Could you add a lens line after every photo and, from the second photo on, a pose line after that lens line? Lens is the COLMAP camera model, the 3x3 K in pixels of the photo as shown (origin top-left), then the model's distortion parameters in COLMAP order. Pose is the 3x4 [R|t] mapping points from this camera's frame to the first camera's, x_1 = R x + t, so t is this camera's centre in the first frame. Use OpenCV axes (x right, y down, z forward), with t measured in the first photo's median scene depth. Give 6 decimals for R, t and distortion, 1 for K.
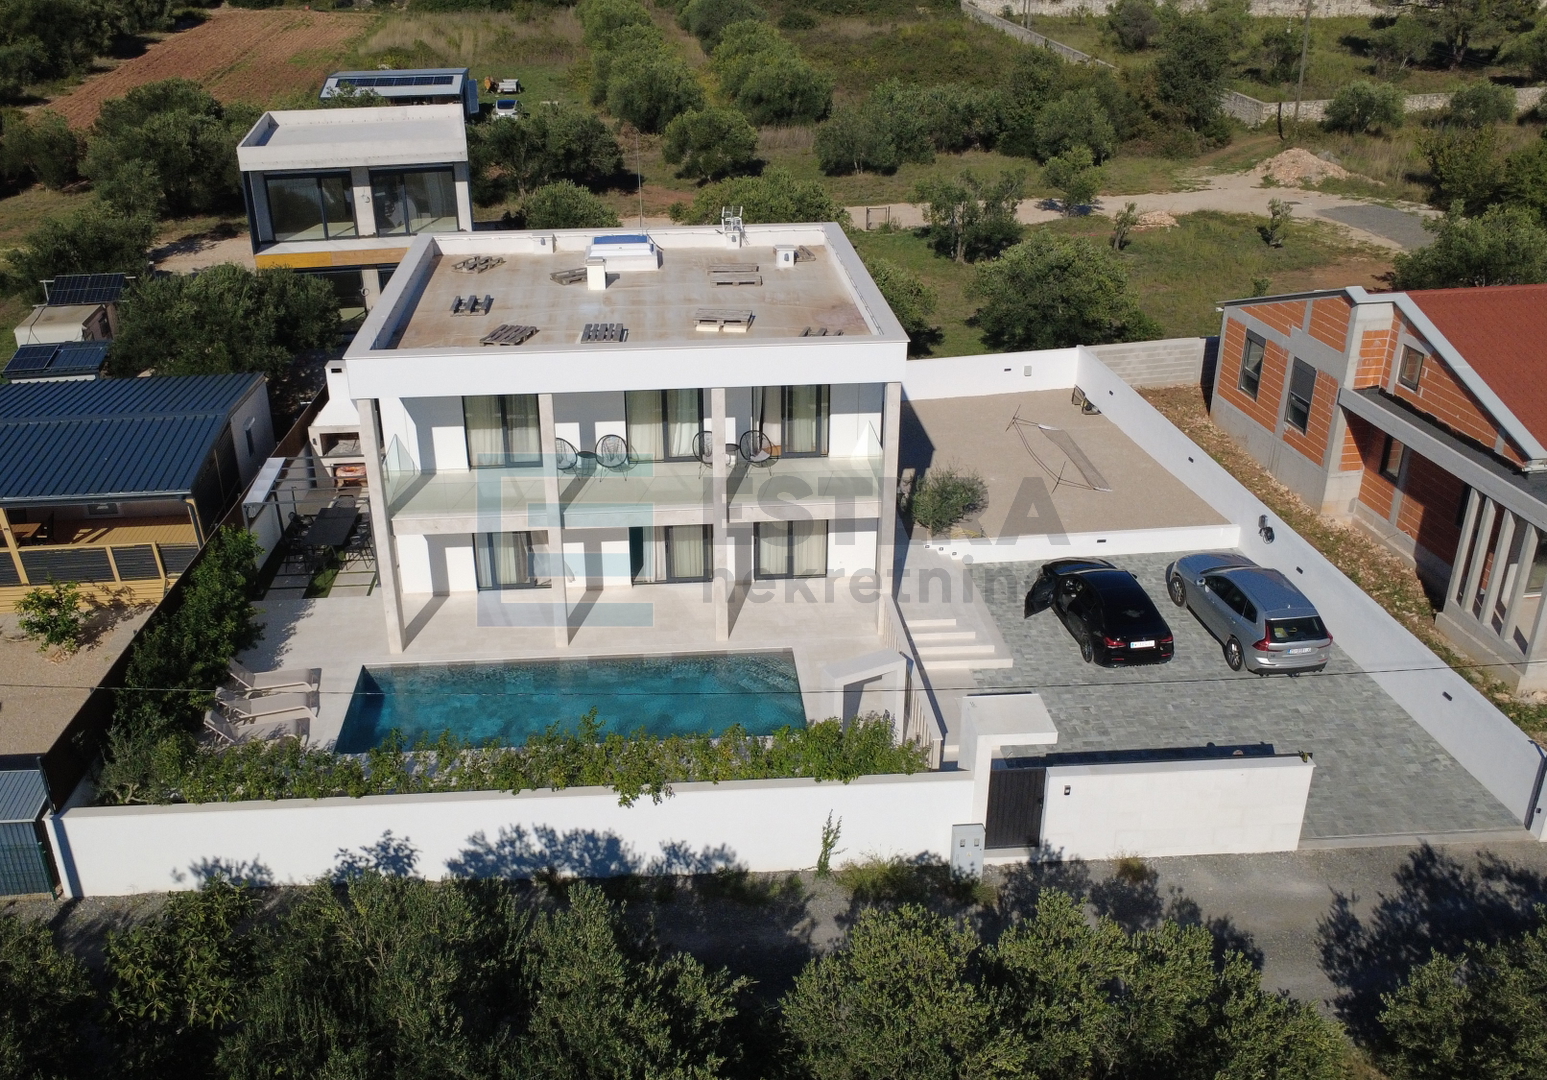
lens RADIAL K [[1390.3, 0, 720.0], [0, 1390.3, 531.3], [0, 0, 1]] dist [0.013392, -0.045085]
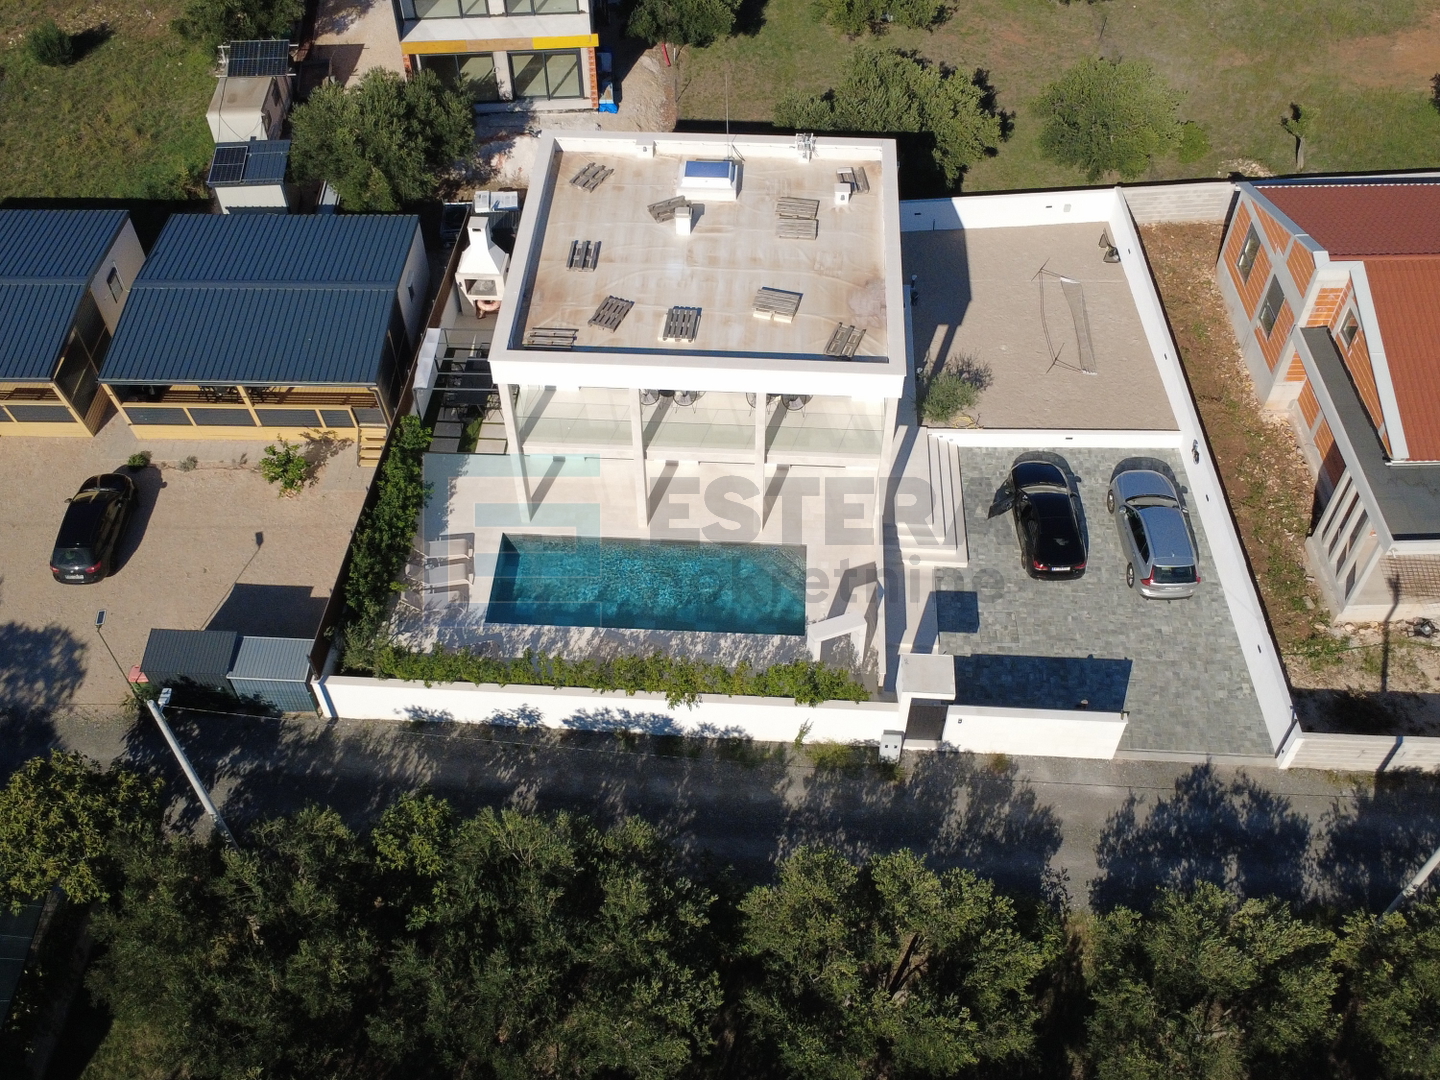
lens RADIAL K [[1390.0, 0, 717.4], [0, 1390.0, 536.8], [0, 0, 1]] dist [-0.001114, 0.000000]
pose [[0.993644, 0.090636, -0.066751, 0.051771], [-0.054628, 0.906777, 0.418057, -0.472749], [0.098420, -0.411754, 0.905965, -0.248562]]
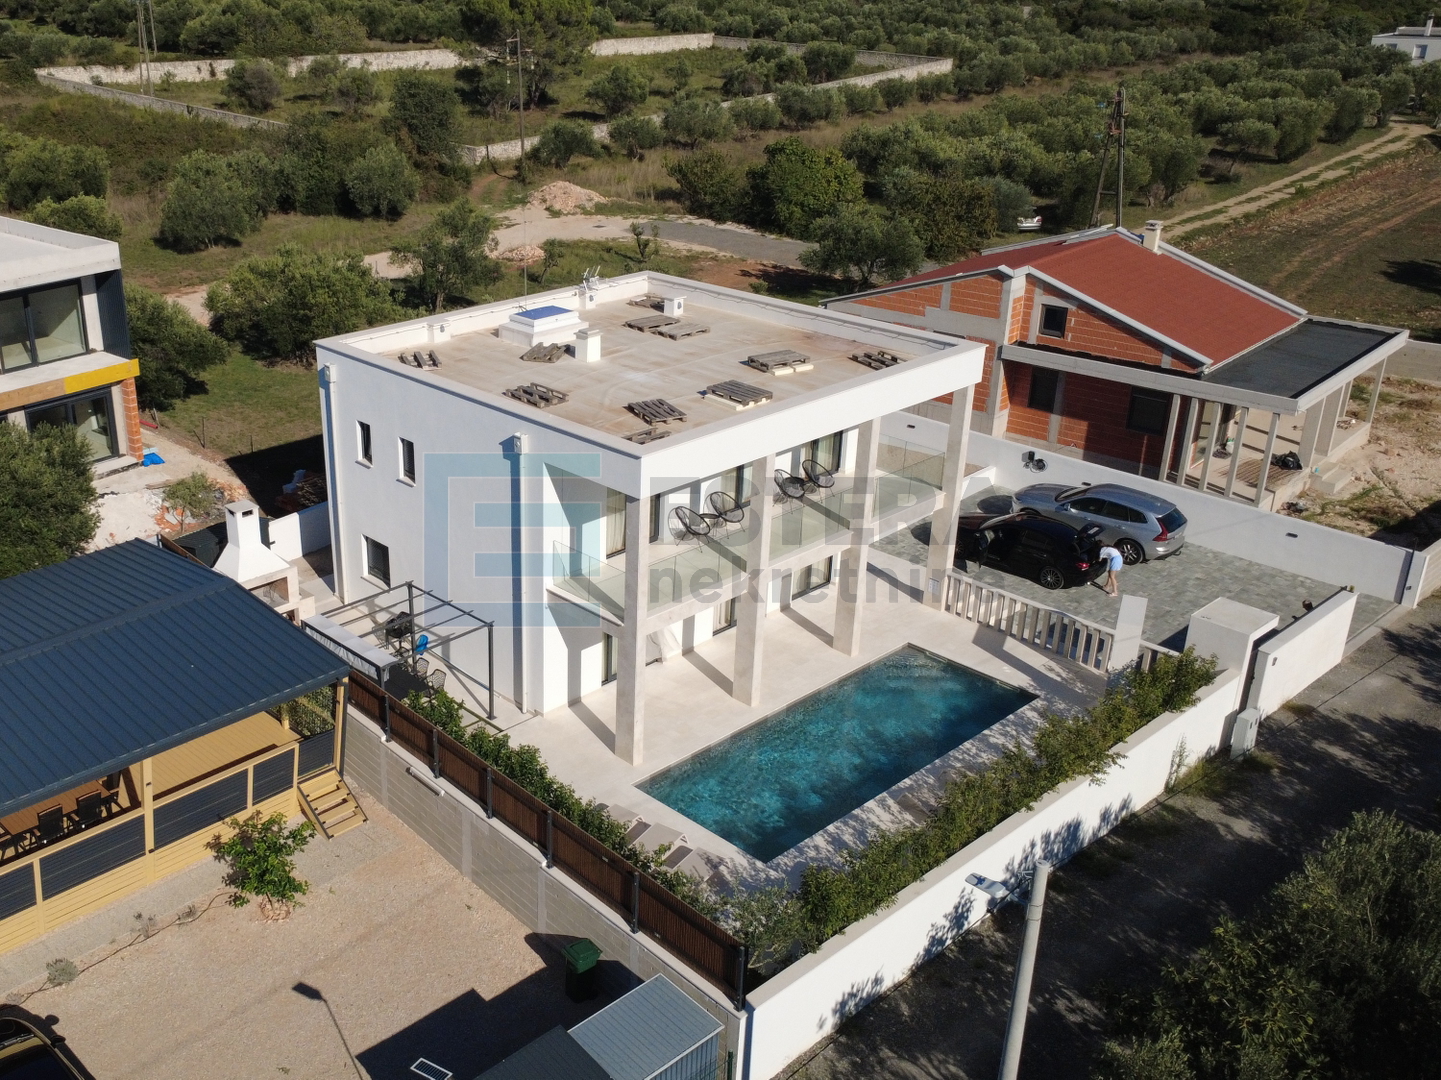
lens RADIAL K [[1391.0, 0, 504.9], [0, 1391.0, 535.3], [0, 0, 1]] dist [-0.001114, 0.000000]
pose [[0.801874, -0.231748, 0.550718, -0.743911], [0.253667, 0.966569, 0.037390, -0.112618], [-0.540972, 0.109717, 0.833853, 0.239786]]
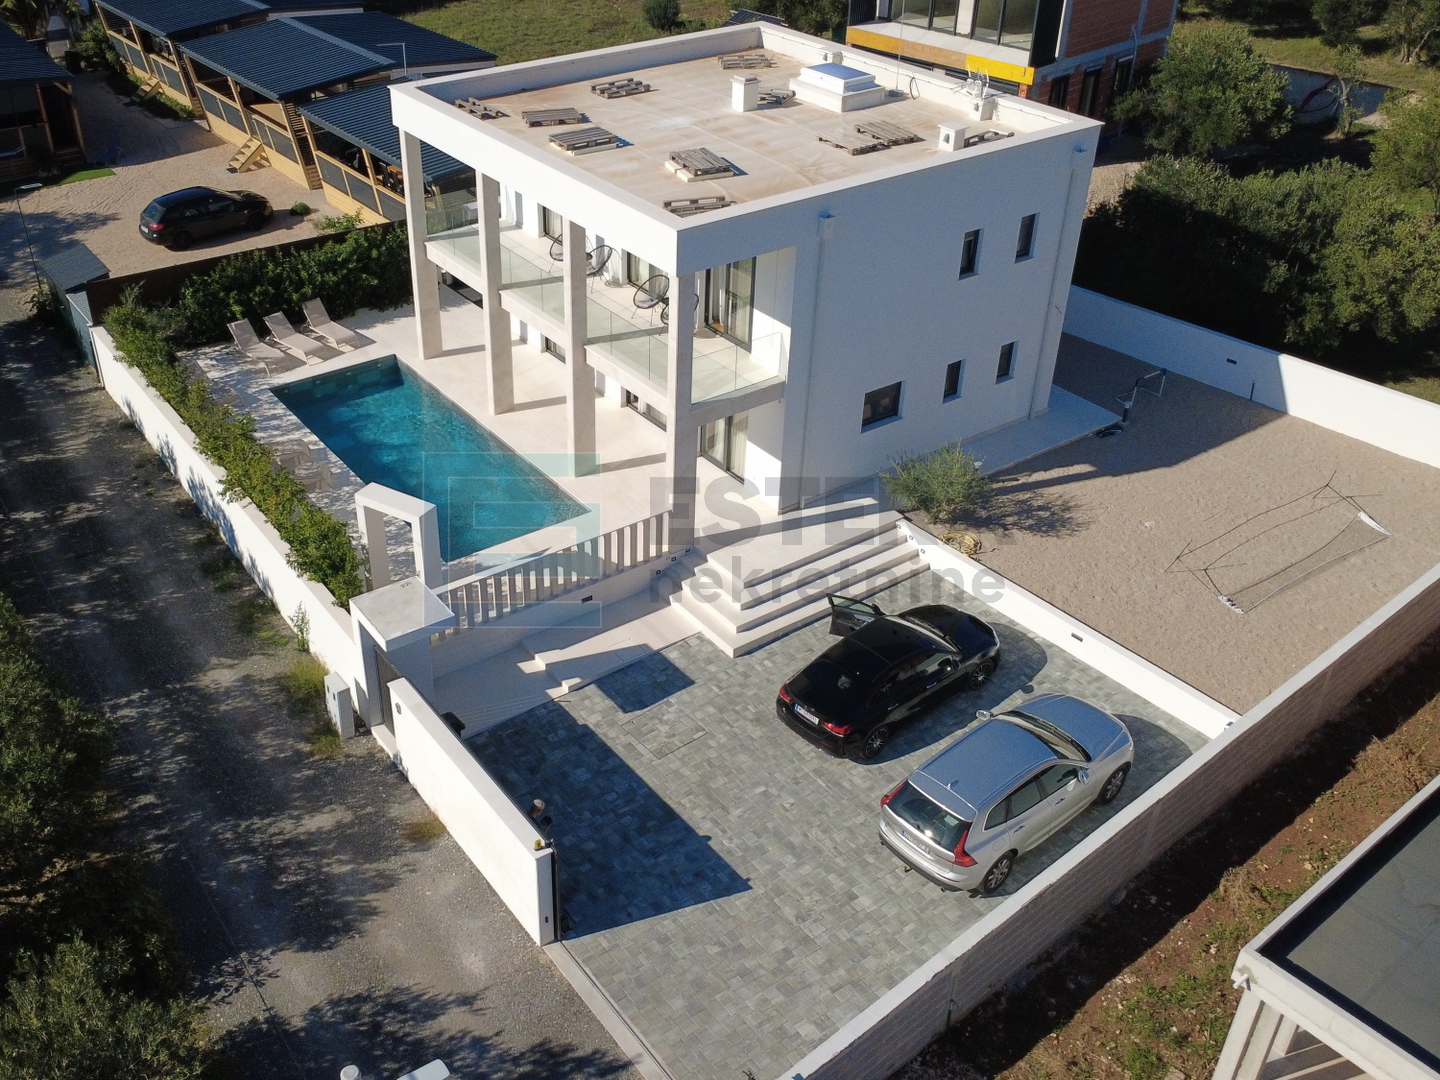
lens RADIAL K [[1390.0, 0, 610.3], [0, 1390.0, 538.7], [0, 0, 1]] dist [-0.001114, 0.000000]
pose [[0.507795, 0.476227, -0.717880, 0.714041], [-0.364244, 0.873850, 0.322045, -0.201286], [0.780686, 0.097951, 0.617200, 0.401394]]
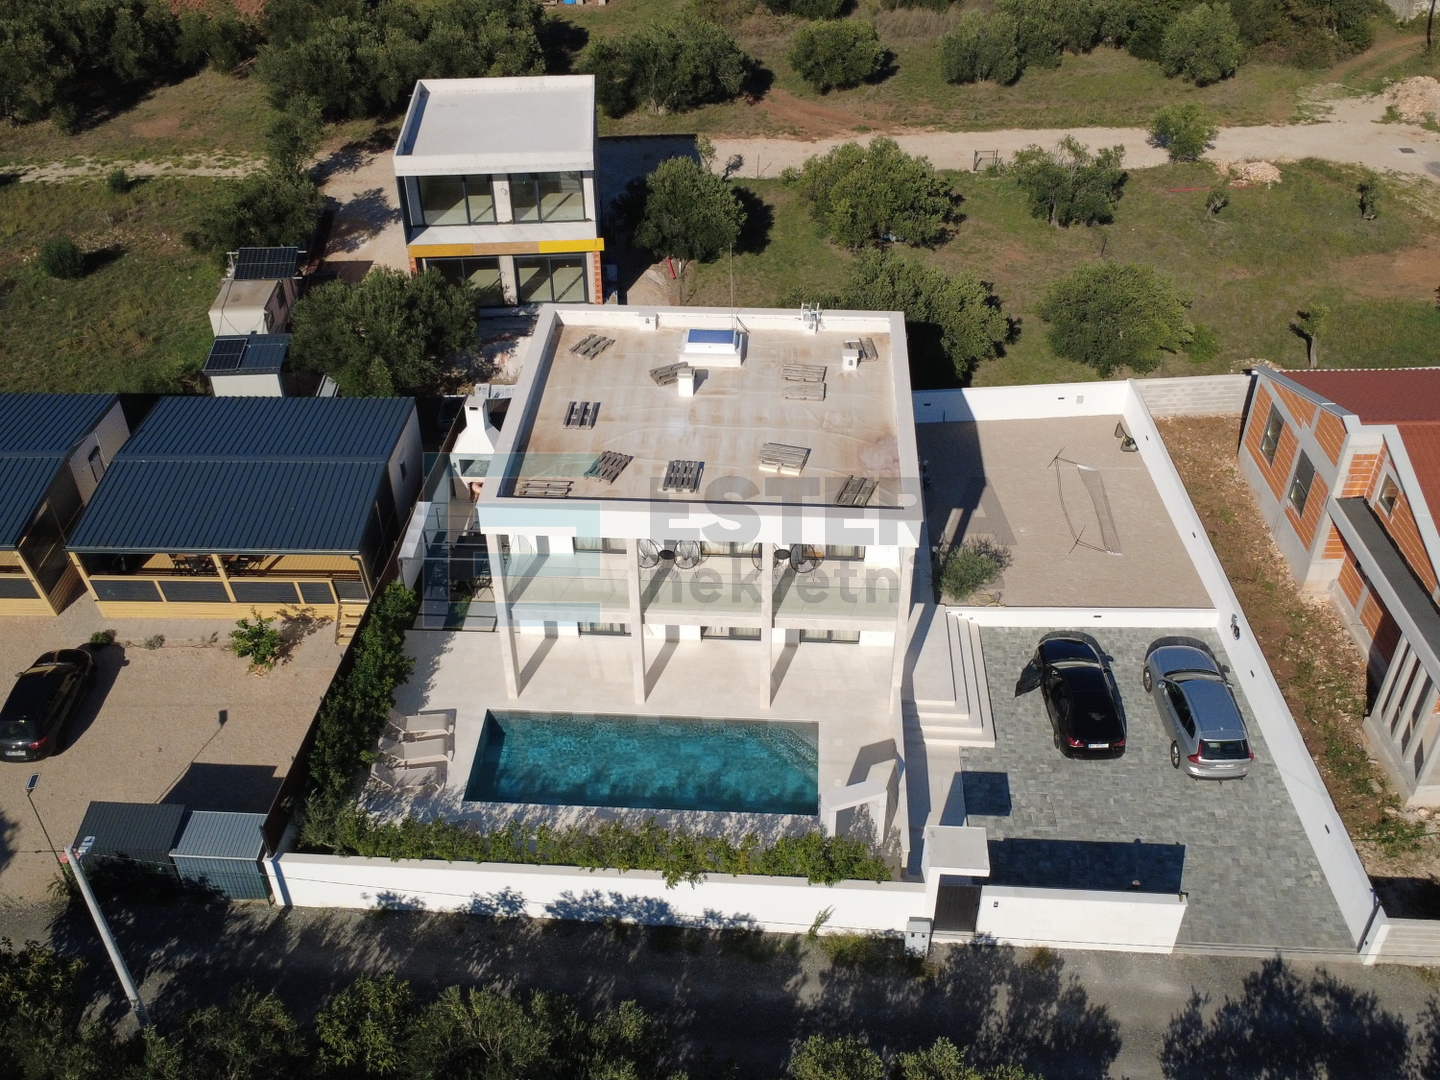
lens RADIAL K [[1390.0, 0, 717.8], [0, 1390.0, 539.2], [0, 0, 1]] dist [-0.001114, 0.000000]
pose [[0.993179, 0.075402, -0.088934, 0.057141], [-0.054609, 0.974739, 0.216567, -0.330265], [0.103017, -0.210233, 0.972209, -0.197888]]
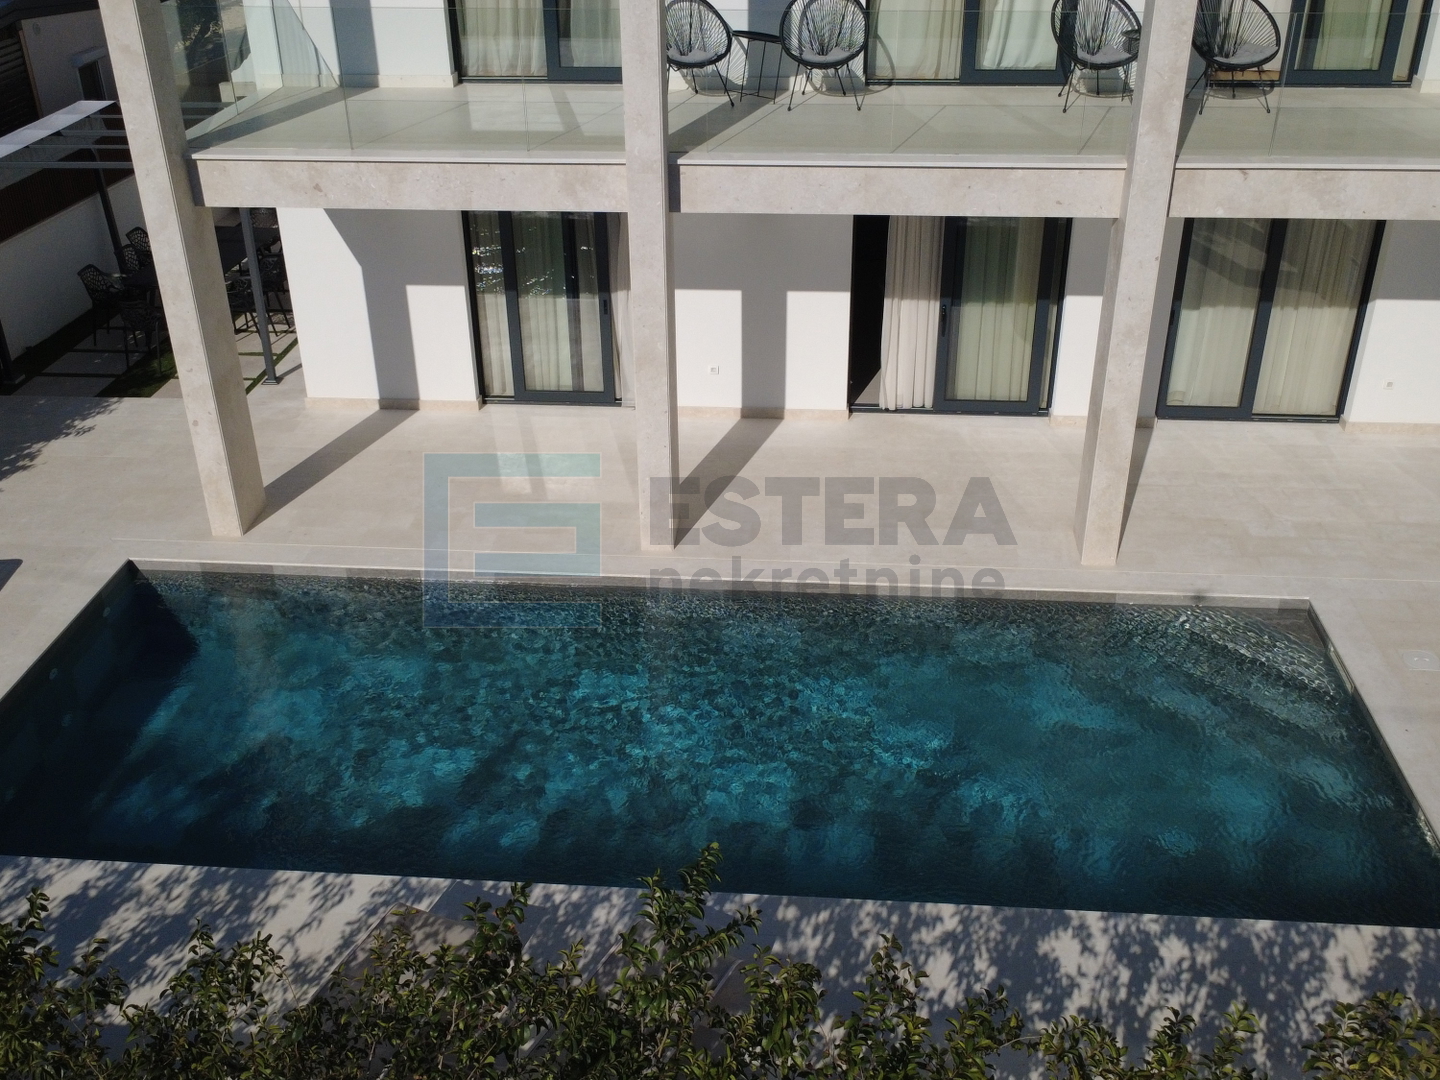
lens RADIAL K [[1390.0, 0, 710.7], [0, 1390.0, 532.4], [0, 0, 1]] dist [-0.001114, 0.000000]
pose [[0.989359, 0.070300, -0.127381, -0.050377], [-0.061221, 0.995389, 0.073840, 0.047776], [0.131984, -0.065256, 0.989102, 0.606173]]
